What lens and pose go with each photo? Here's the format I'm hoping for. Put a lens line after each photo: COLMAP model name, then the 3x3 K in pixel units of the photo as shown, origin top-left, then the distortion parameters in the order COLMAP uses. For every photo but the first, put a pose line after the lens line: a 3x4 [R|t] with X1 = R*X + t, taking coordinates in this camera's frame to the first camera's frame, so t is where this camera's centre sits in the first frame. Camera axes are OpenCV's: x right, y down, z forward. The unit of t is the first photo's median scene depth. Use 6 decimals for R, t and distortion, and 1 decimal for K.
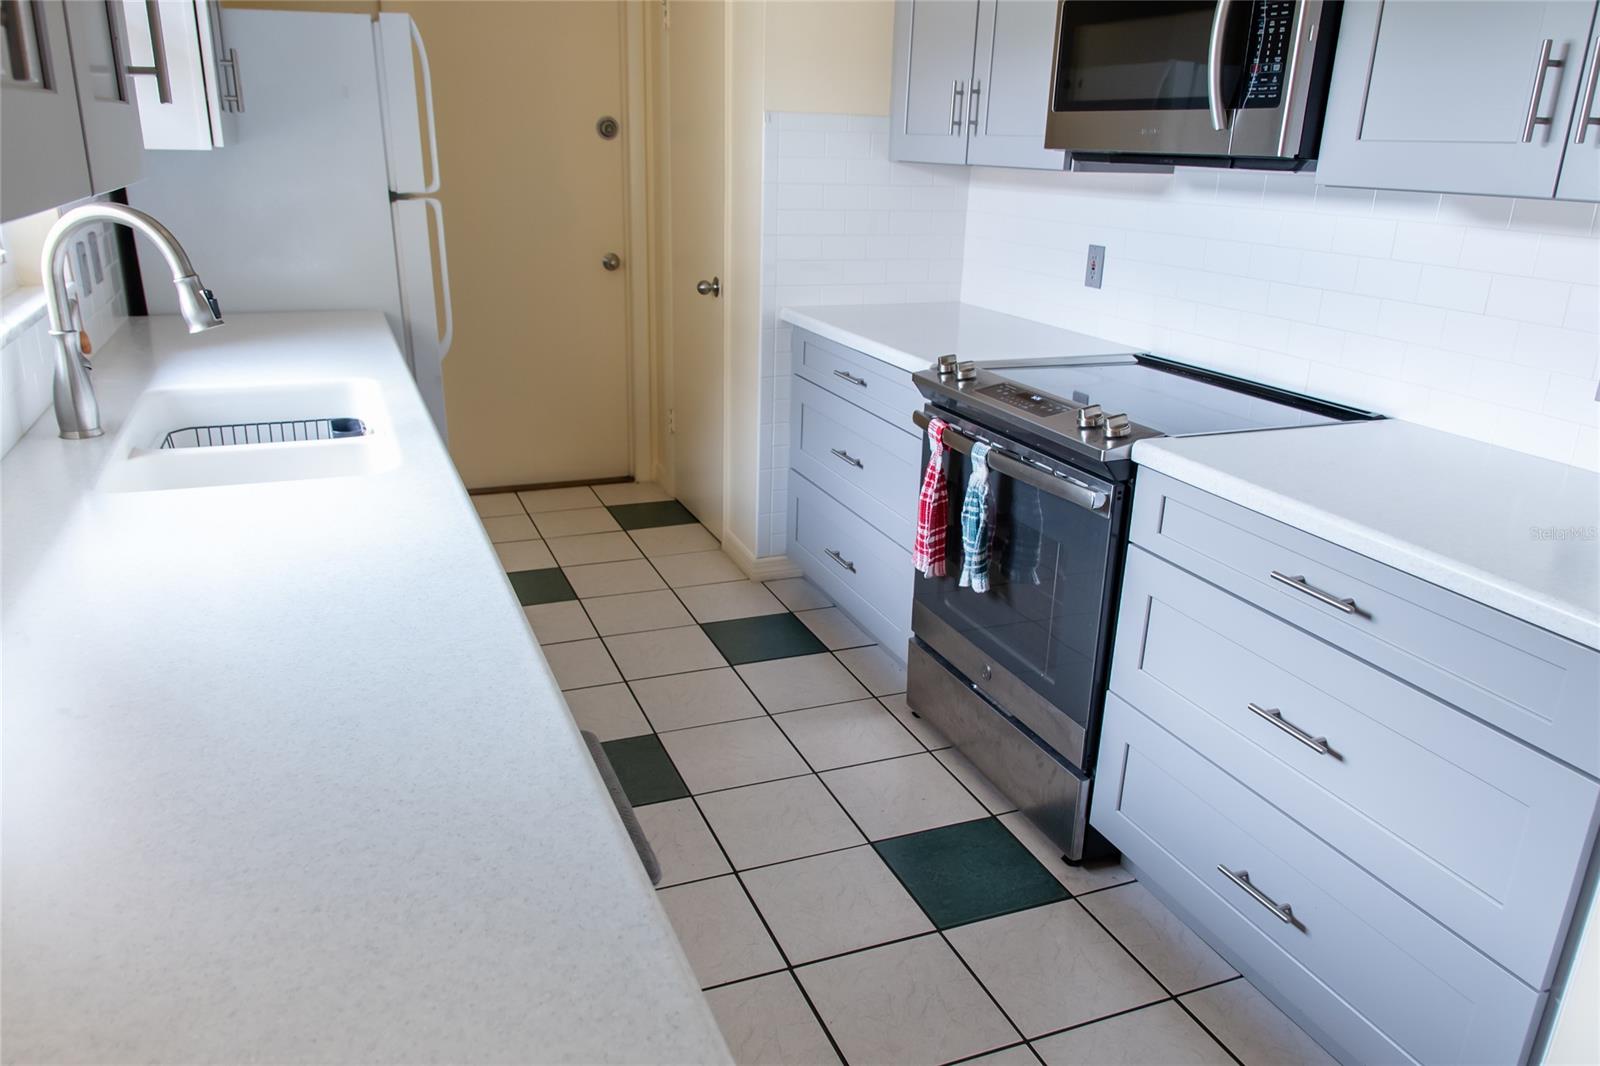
lens RADIAL K [[1159.3, 0, 791.4], [0, 1159.3, 544.2], [0, 0, 1]] dist [0.002341, -0.009194]
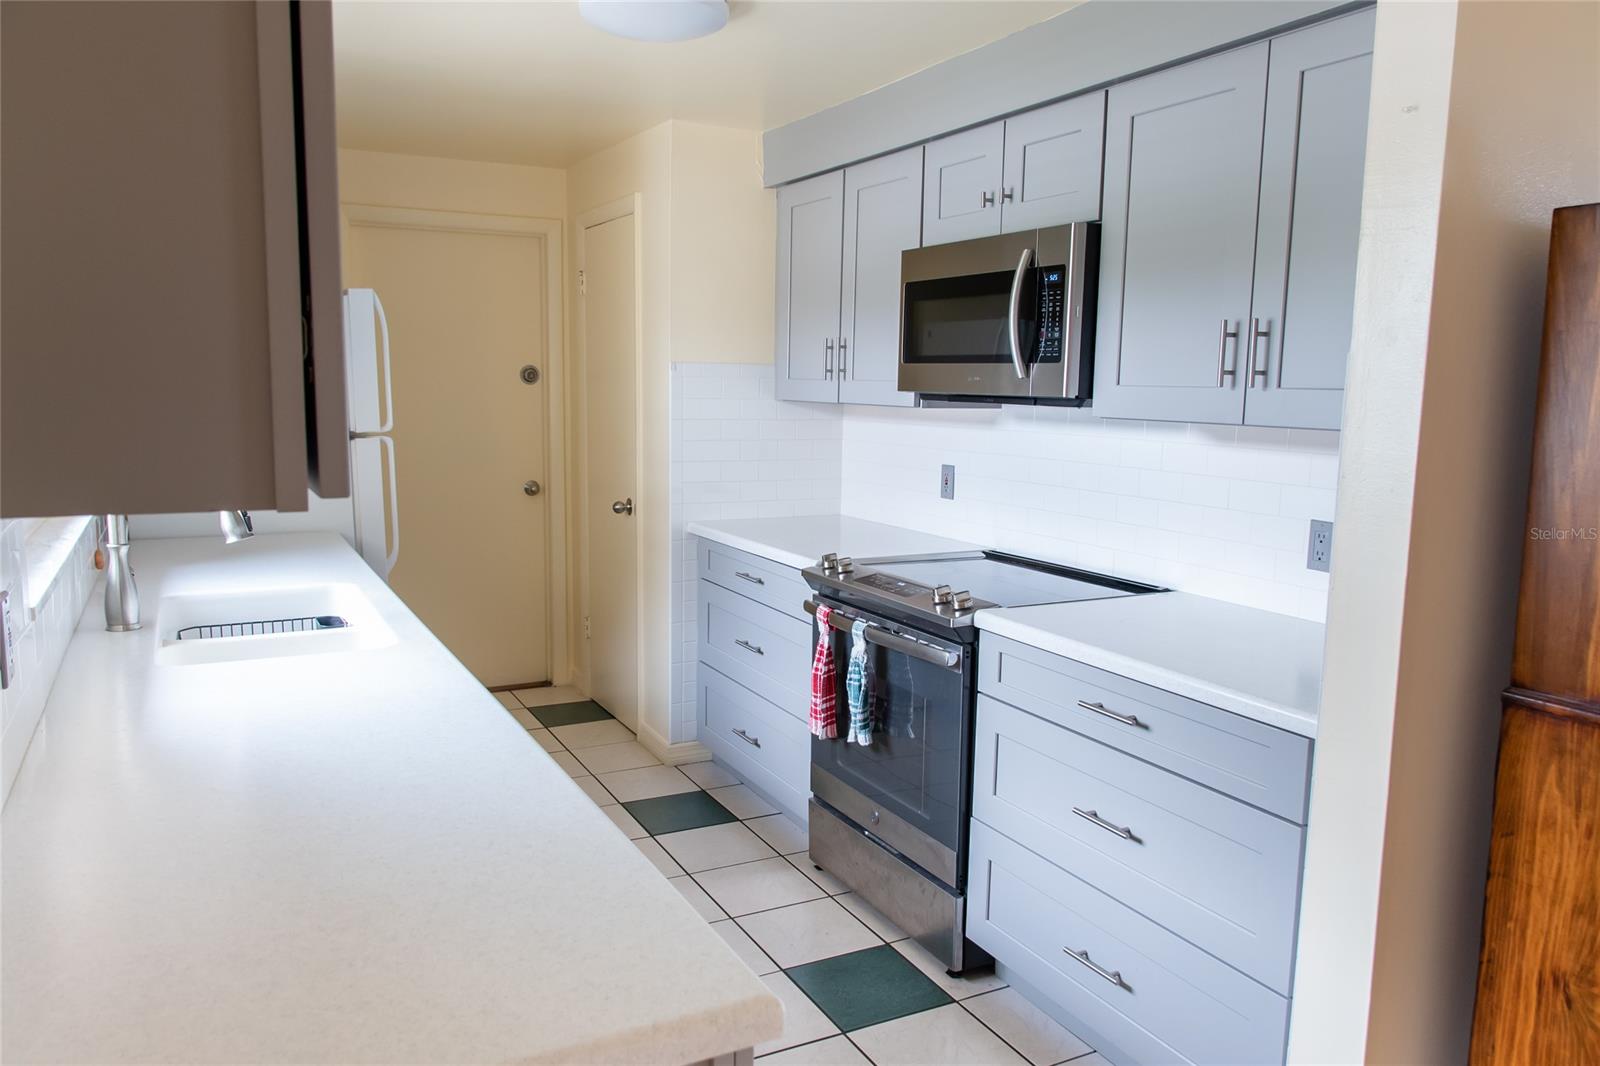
lens RADIAL K [[1159.3, 0, 791.4], [0, 1159.3, 544.2], [0, 0, 1]] dist [0.002341, -0.009194]
pose [[0.995500, -0.024005, 0.091673, -0.017534], [0.040966, 0.981334, -0.187898, 0.056658], [-0.085452, 0.190808, 0.977901, -0.199054]]
